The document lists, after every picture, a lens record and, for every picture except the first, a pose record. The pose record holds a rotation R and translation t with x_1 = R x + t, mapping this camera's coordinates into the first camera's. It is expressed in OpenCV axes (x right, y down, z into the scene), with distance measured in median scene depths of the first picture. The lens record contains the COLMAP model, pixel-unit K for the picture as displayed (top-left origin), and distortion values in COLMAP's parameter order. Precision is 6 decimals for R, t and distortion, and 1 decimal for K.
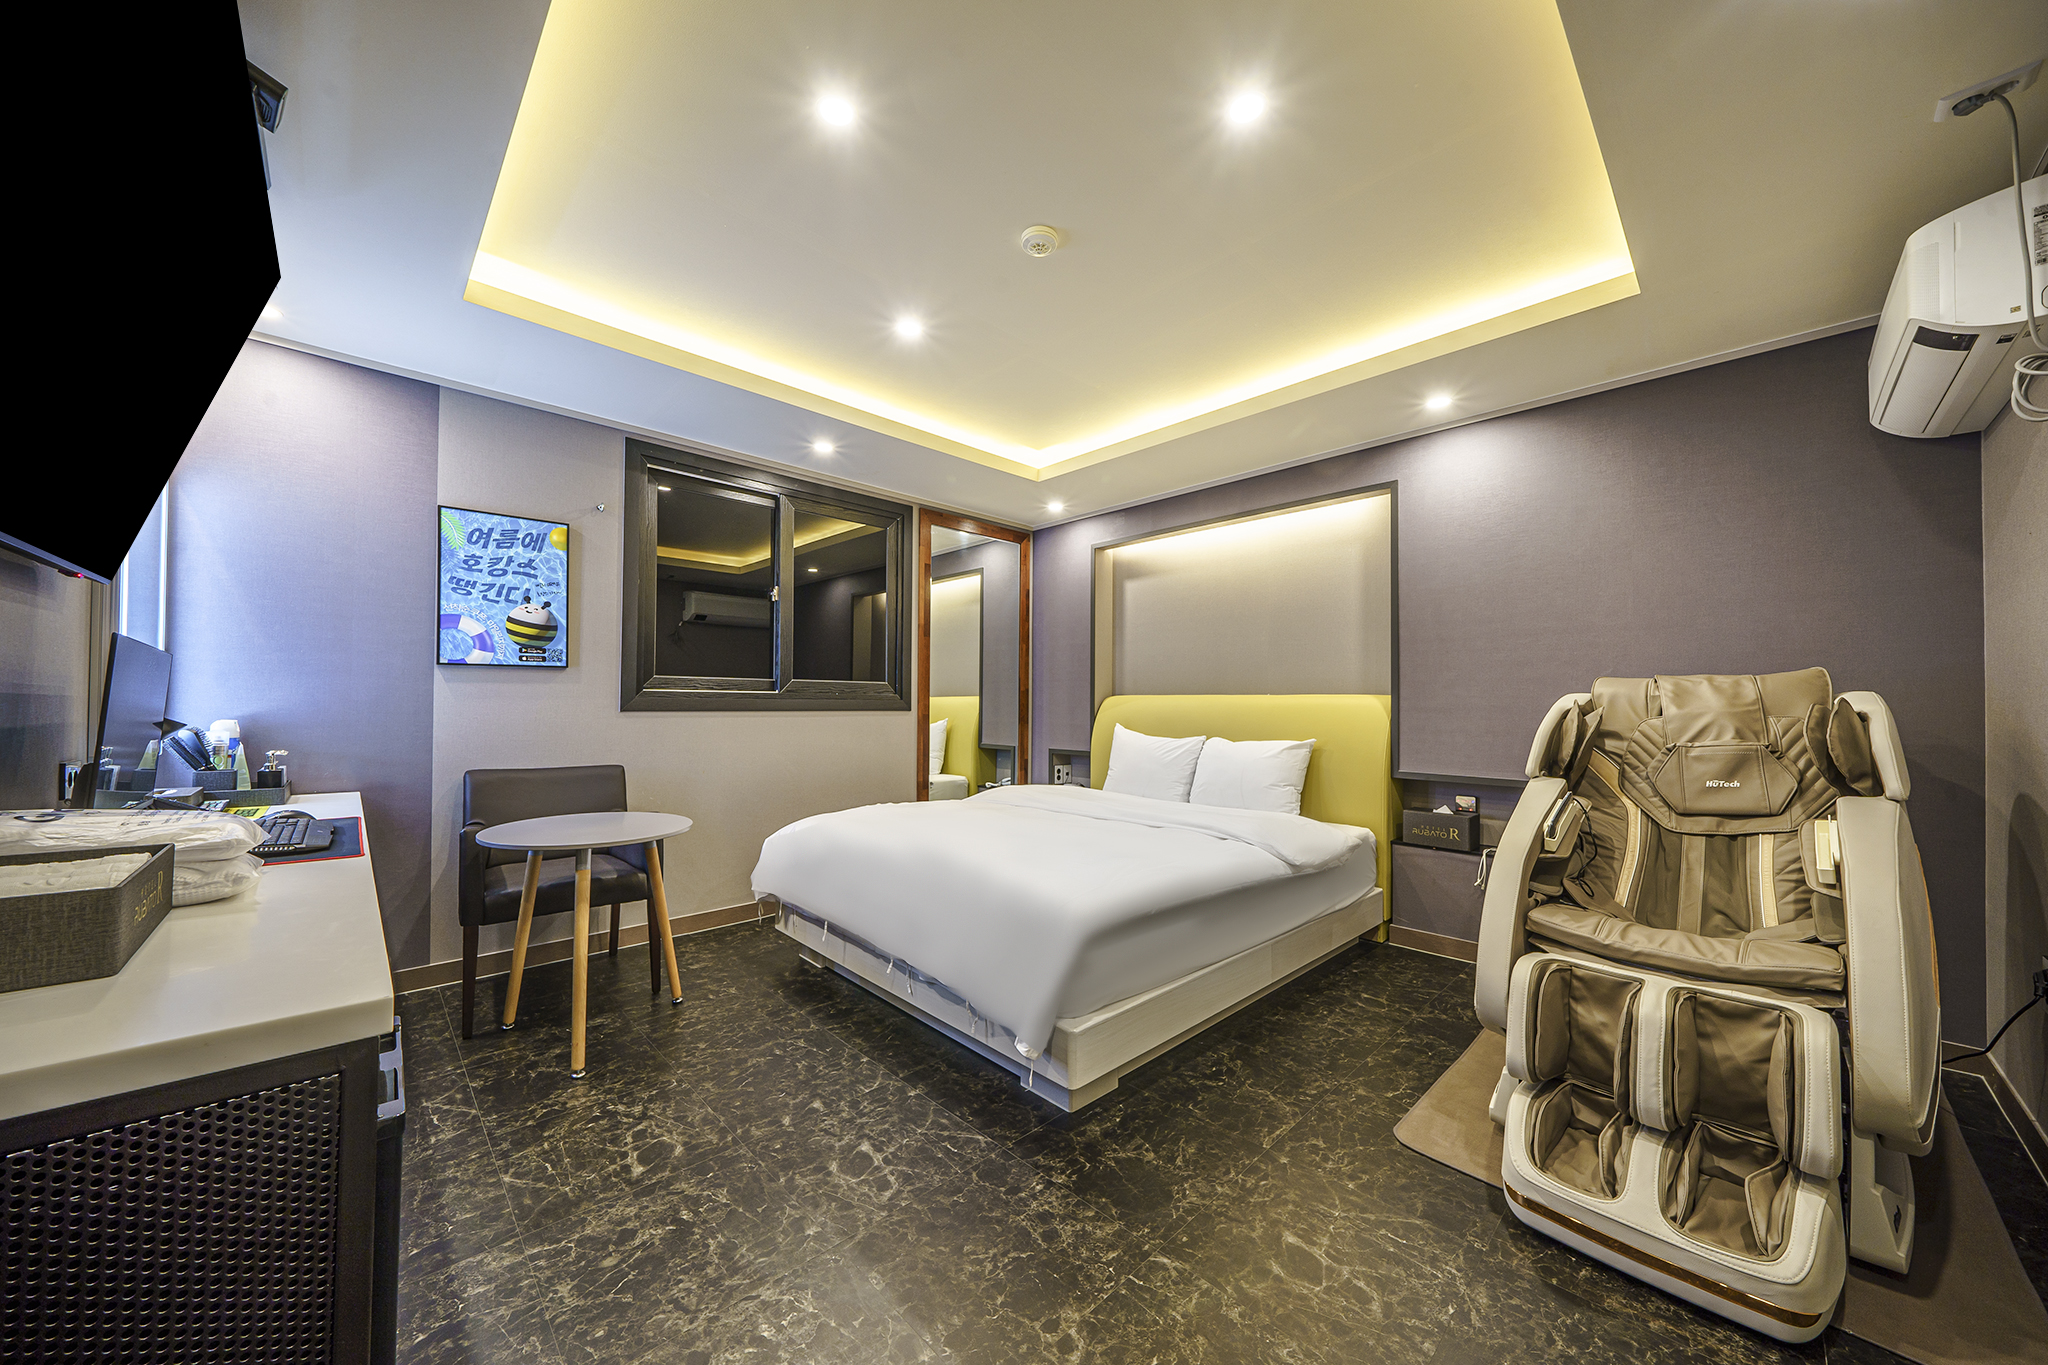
lens RADIAL K [[697.5, 0, 1024.0], [0, 697.5, 697.6], [0, 0, 1]] dist [-0.009857, 0.001337]
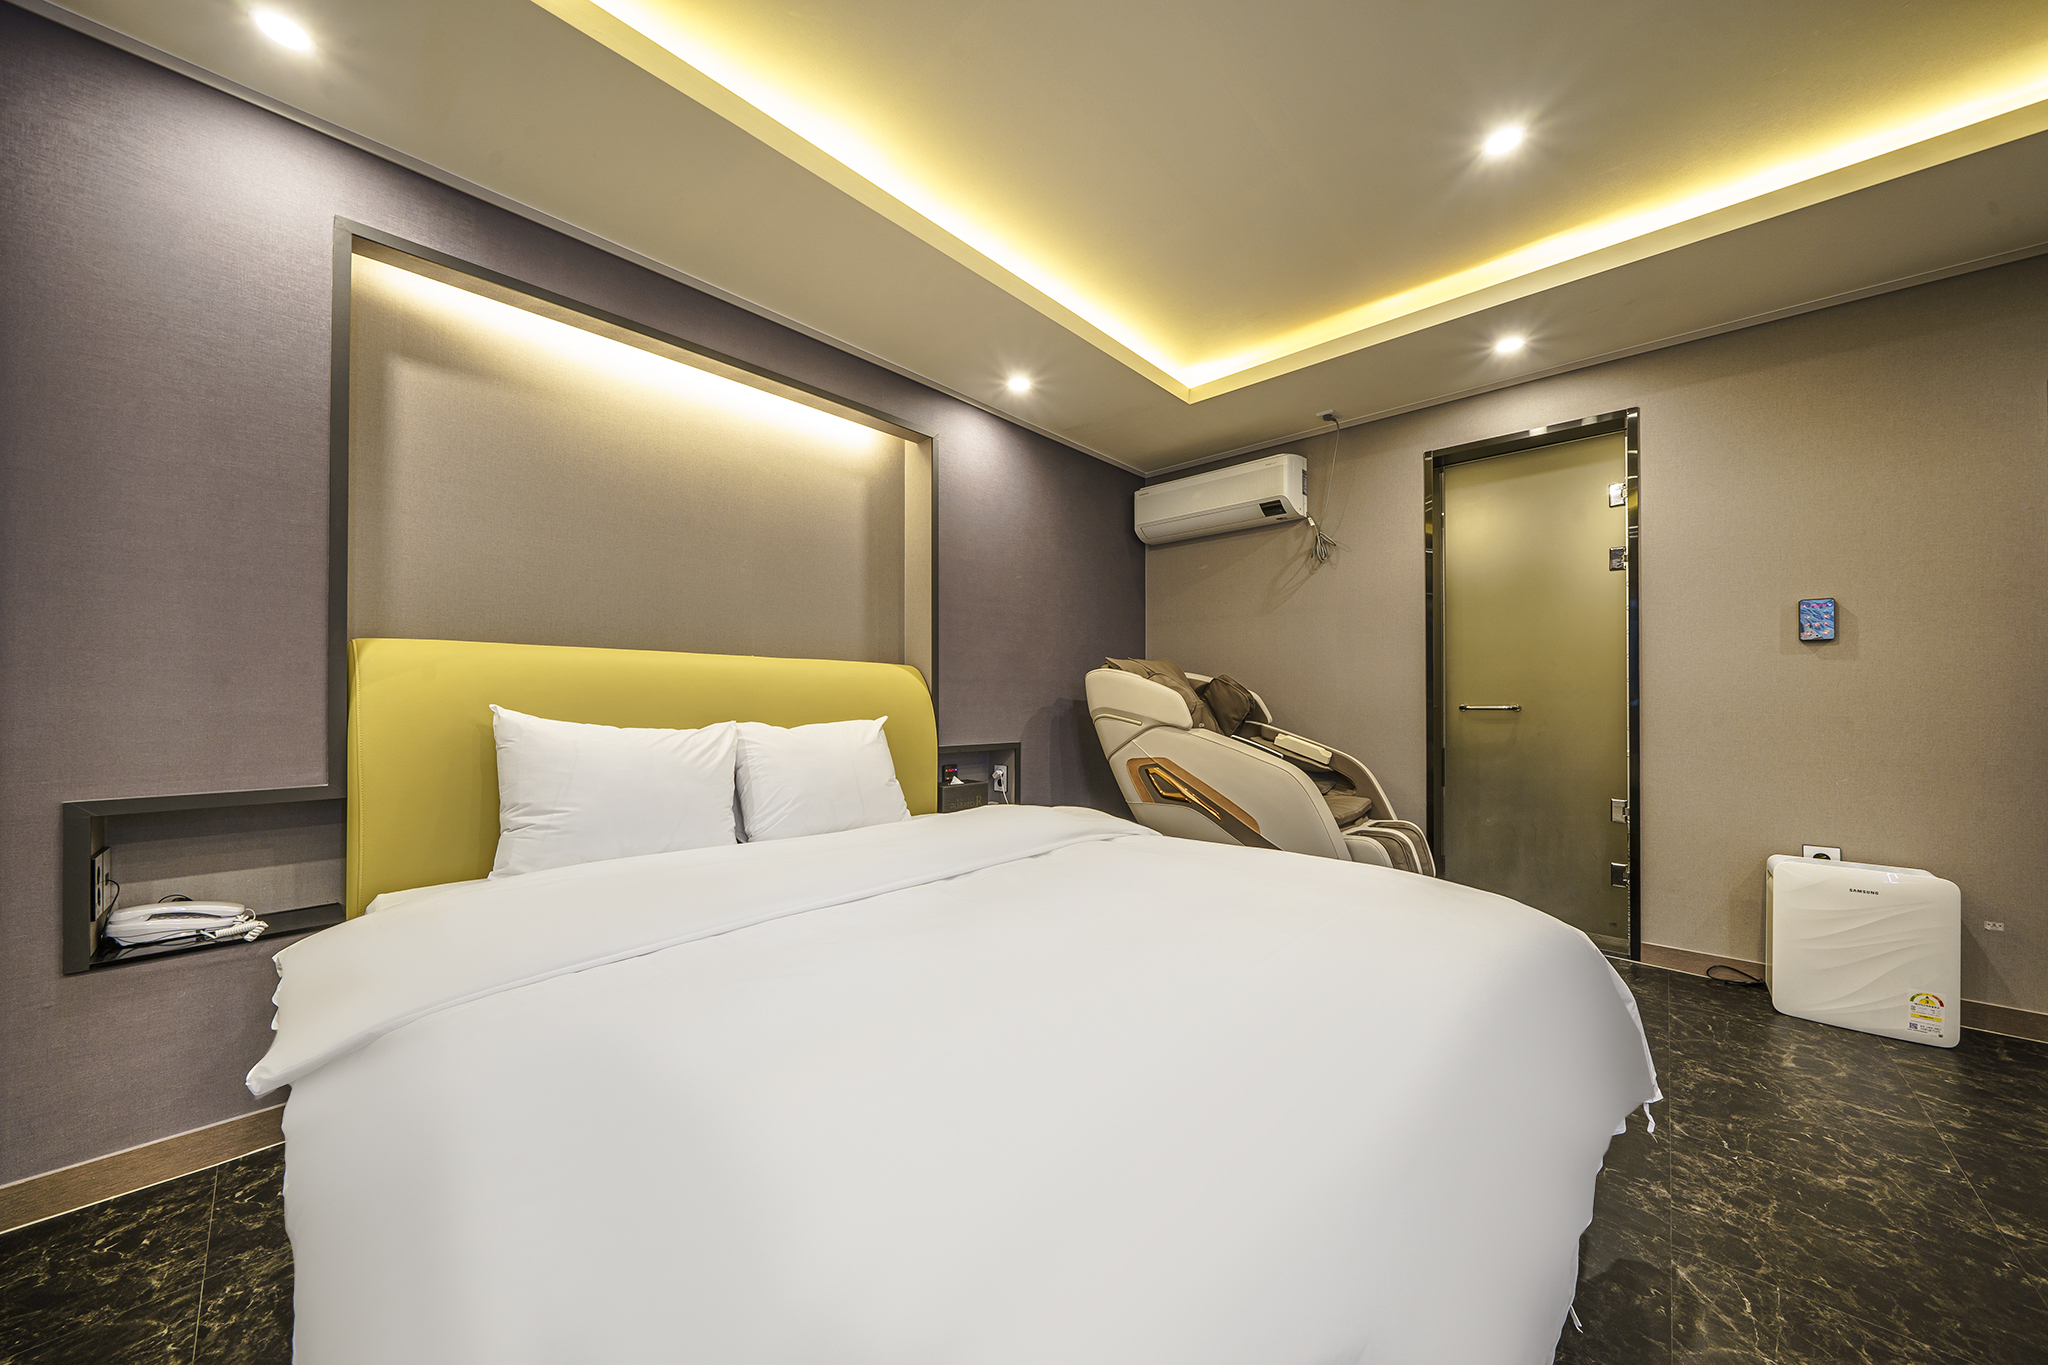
lens RADIAL K [[697.5, 0, 1024.0], [0, 697.5, 697.6], [0, 0, 1]] dist [-0.009857, 0.001337]
pose [[-0.049546, -0.003101, 0.998767, -0.343753], [-0.008160, 0.999963, 0.002700, 0.031535], [-0.998738, -0.008016, -0.049570, 0.817382]]
